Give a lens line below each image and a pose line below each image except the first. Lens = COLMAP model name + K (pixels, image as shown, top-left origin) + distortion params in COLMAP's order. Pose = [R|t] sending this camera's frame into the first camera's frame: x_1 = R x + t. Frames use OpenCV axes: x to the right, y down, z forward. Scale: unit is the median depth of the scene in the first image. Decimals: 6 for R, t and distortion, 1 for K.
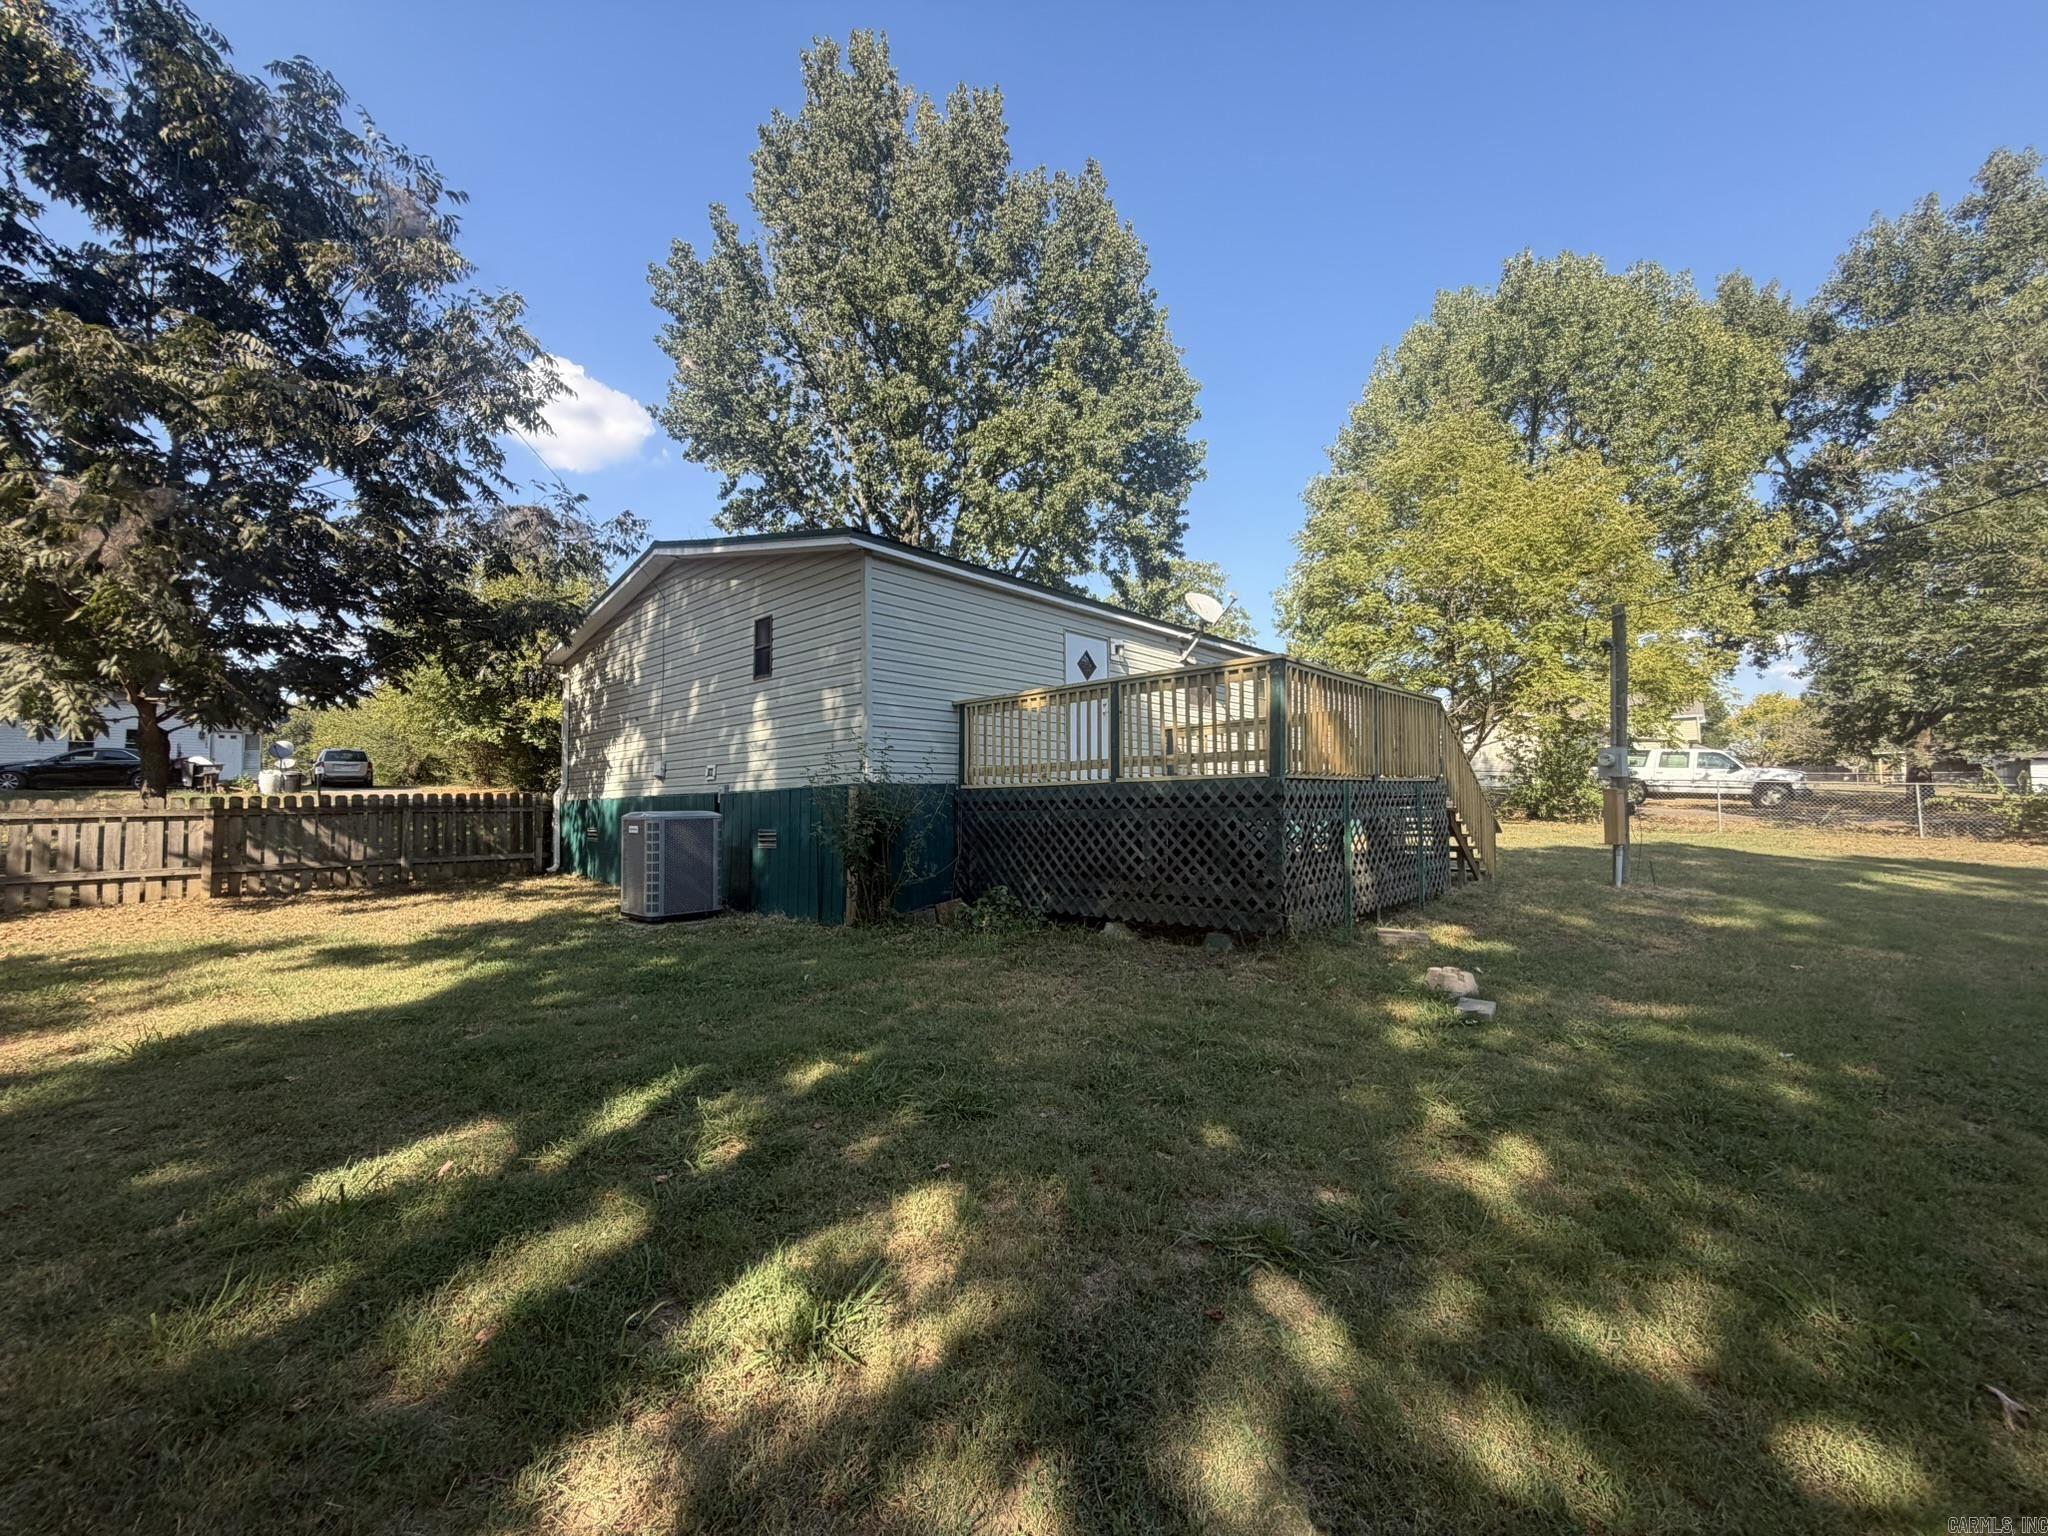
lens RADIAL K [[814.4, 0, 1016.7], [0, 814.4, 766.9], [0, 0, 1]] dist [-0.000205, -0.000125]
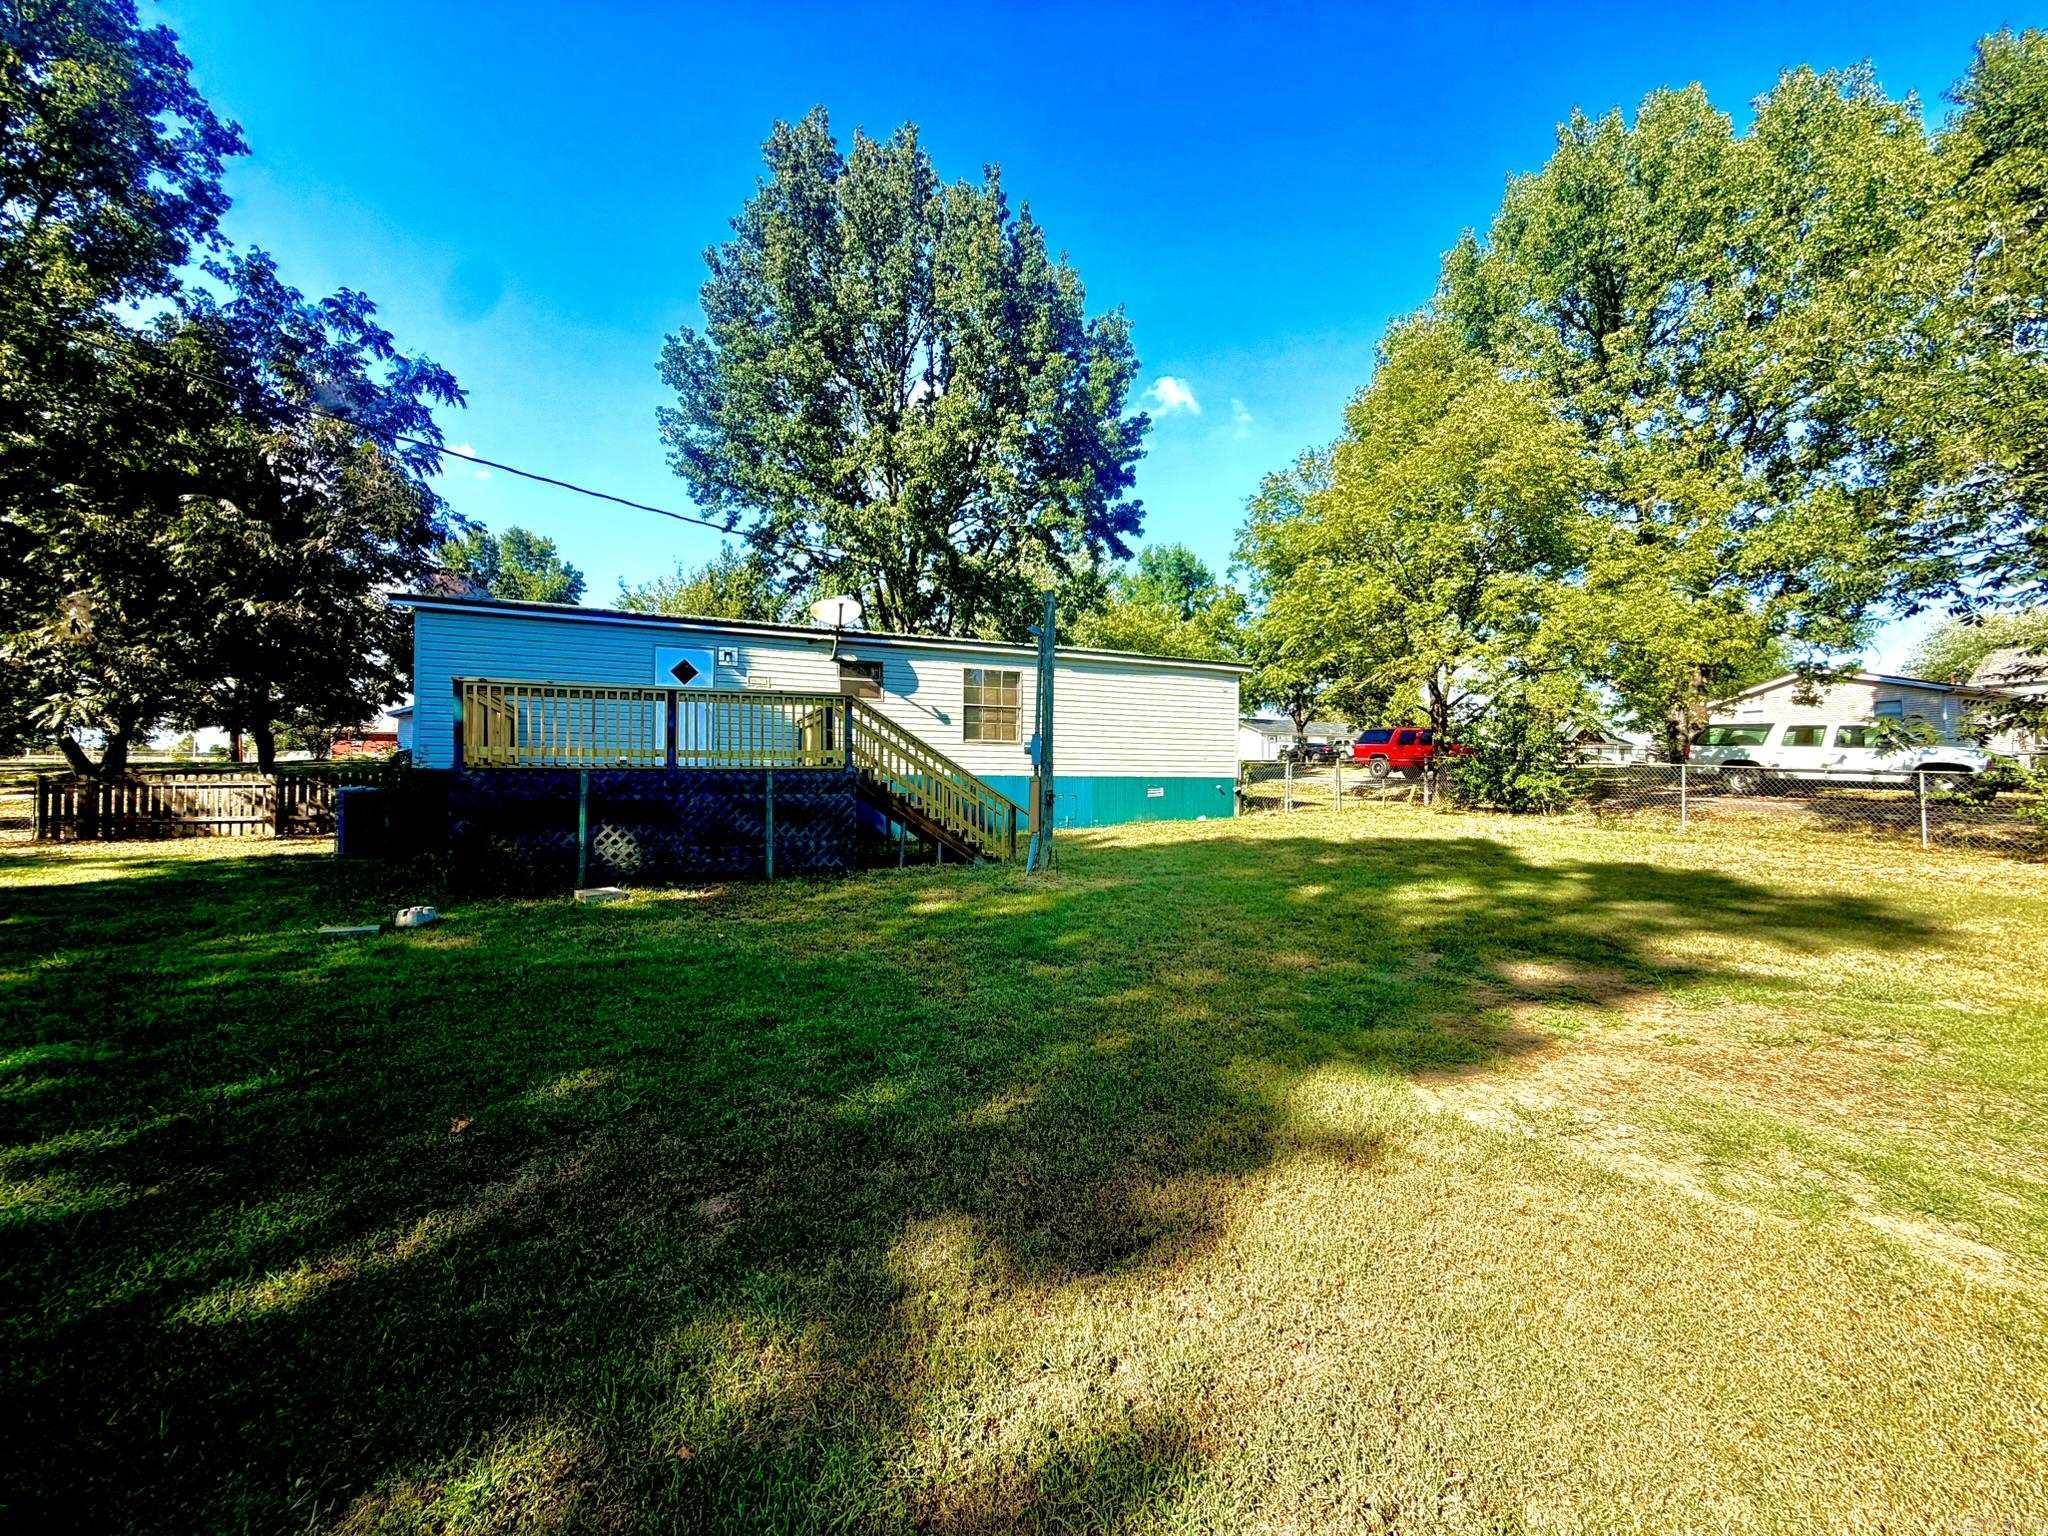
lens RADIAL K [[814.4, 0, 1016.7], [0, 814.4, 766.9], [0, 0, 1]] dist [-0.000205, -0.000125]
pose [[0.904269, 0.002100, -0.426958, 0.978142], [0.008916, 0.999677, 0.023801, -0.007426], [0.426870, -0.025329, 0.903958, 0.099645]]
